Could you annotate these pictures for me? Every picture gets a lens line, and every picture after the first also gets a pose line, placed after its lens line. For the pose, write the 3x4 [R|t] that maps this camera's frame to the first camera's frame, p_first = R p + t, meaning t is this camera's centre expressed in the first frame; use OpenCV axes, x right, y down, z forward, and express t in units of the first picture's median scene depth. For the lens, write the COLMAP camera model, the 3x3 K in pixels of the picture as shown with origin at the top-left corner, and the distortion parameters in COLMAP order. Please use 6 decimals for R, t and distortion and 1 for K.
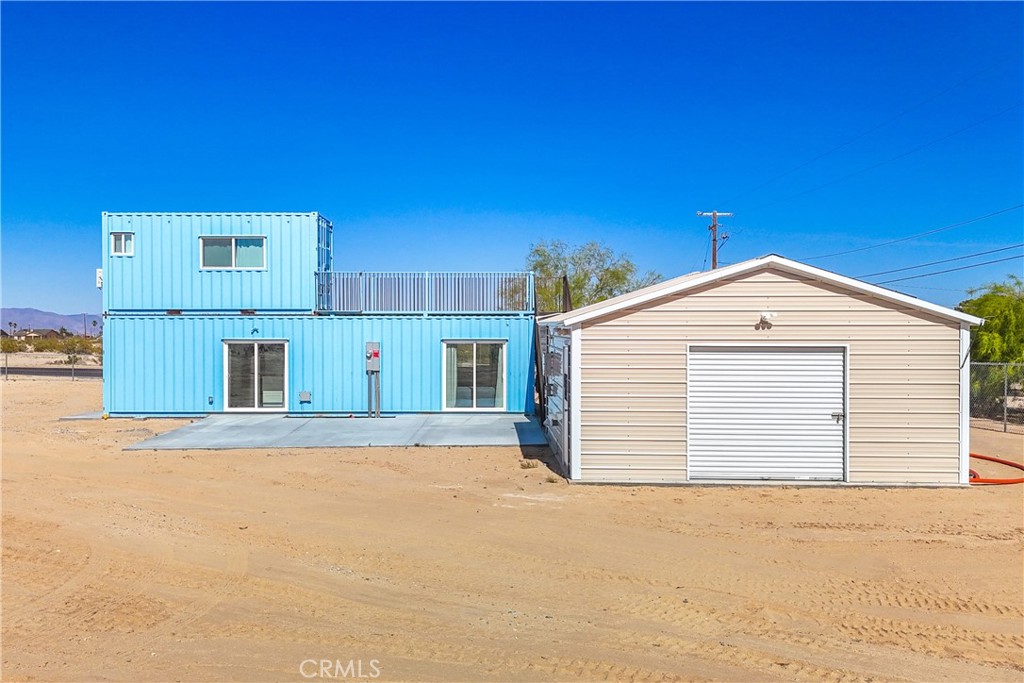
lens RADIAL K [[898.8, 0, 464.0], [0, 898.8, 340.1], [0, 0, 1]] dist [0.059406, -0.001967]
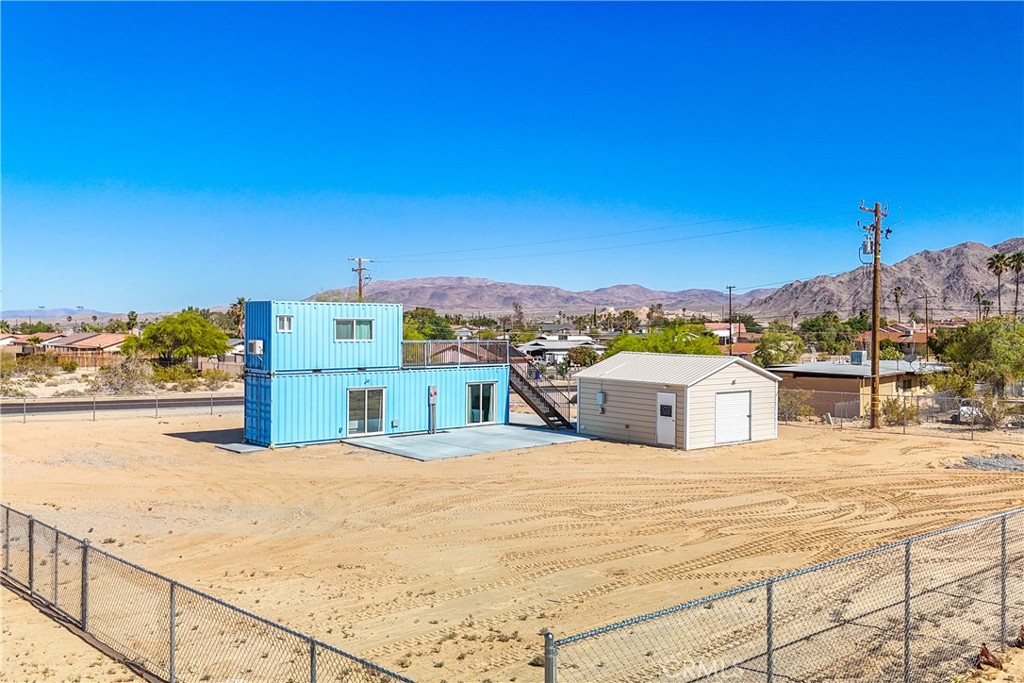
lens RADIAL K [[924.8, 0, 534.6], [0, 924.8, 339.1], [0, 0, 1]] dist [0.093620, -0.005597]
pose [[0.726843, -0.006871, 0.686770, -1.093476], [0.000727, 0.999957, 0.009234, -0.095808], [-0.686804, -0.006212, 0.726816, -0.316879]]
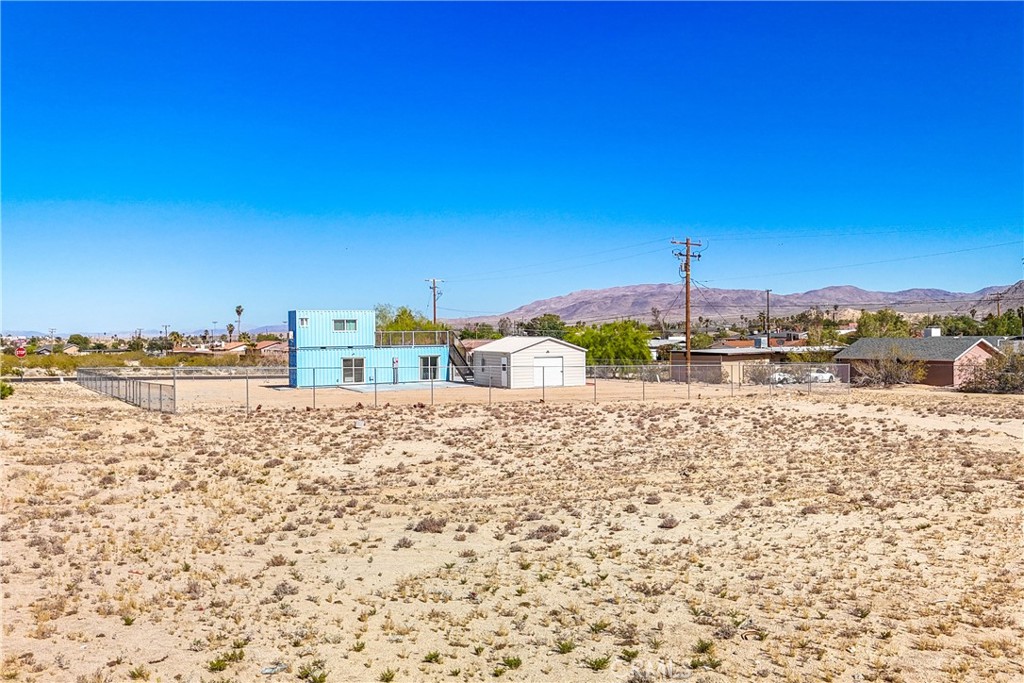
lens RADIAL K [[929.9, 0, 512.0], [0, 929.9, 341.5], [0, 0, 1]] dist [0.143891, -0.002860]
pose [[0.876319, -0.014811, 0.481504, -1.166525], [0.016381, 0.999865, 0.000942, -0.043229], [-0.481453, 0.007063, 0.876443, -1.689796]]
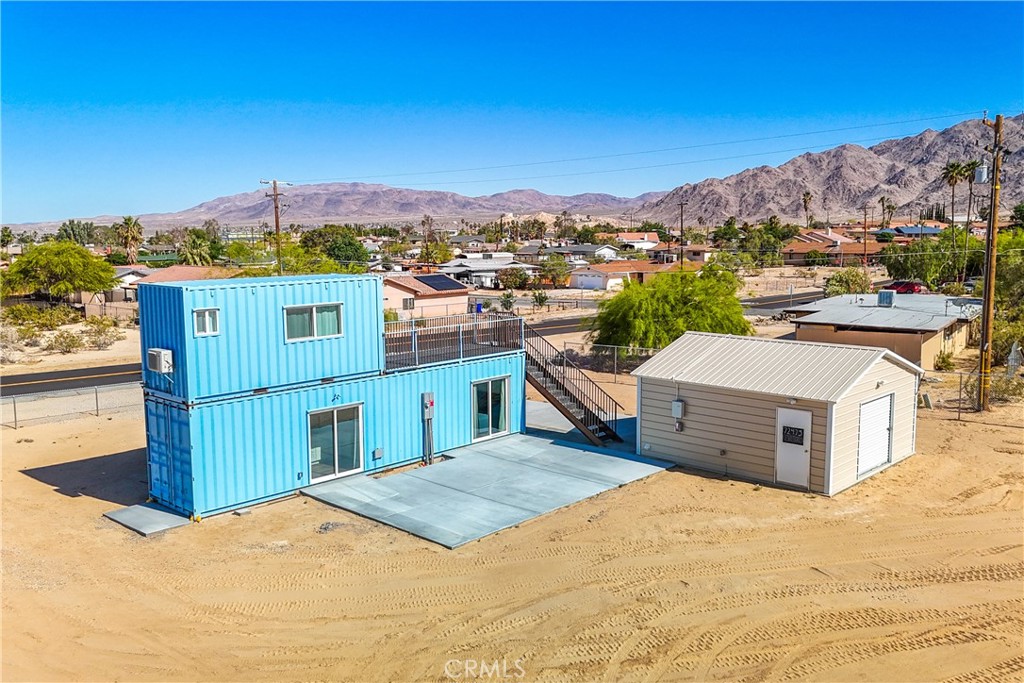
lens RADIAL K [[901.6, 0, 512.0], [0, 901.6, 341.5], [0, 0, 1]] dist [0.061933, -0.007698]
pose [[0.661310, -0.099622, 0.743468, -0.839147], [0.016185, 0.992806, 0.118635, -0.187620], [-0.749938, -0.066421, 0.658165, 0.204068]]
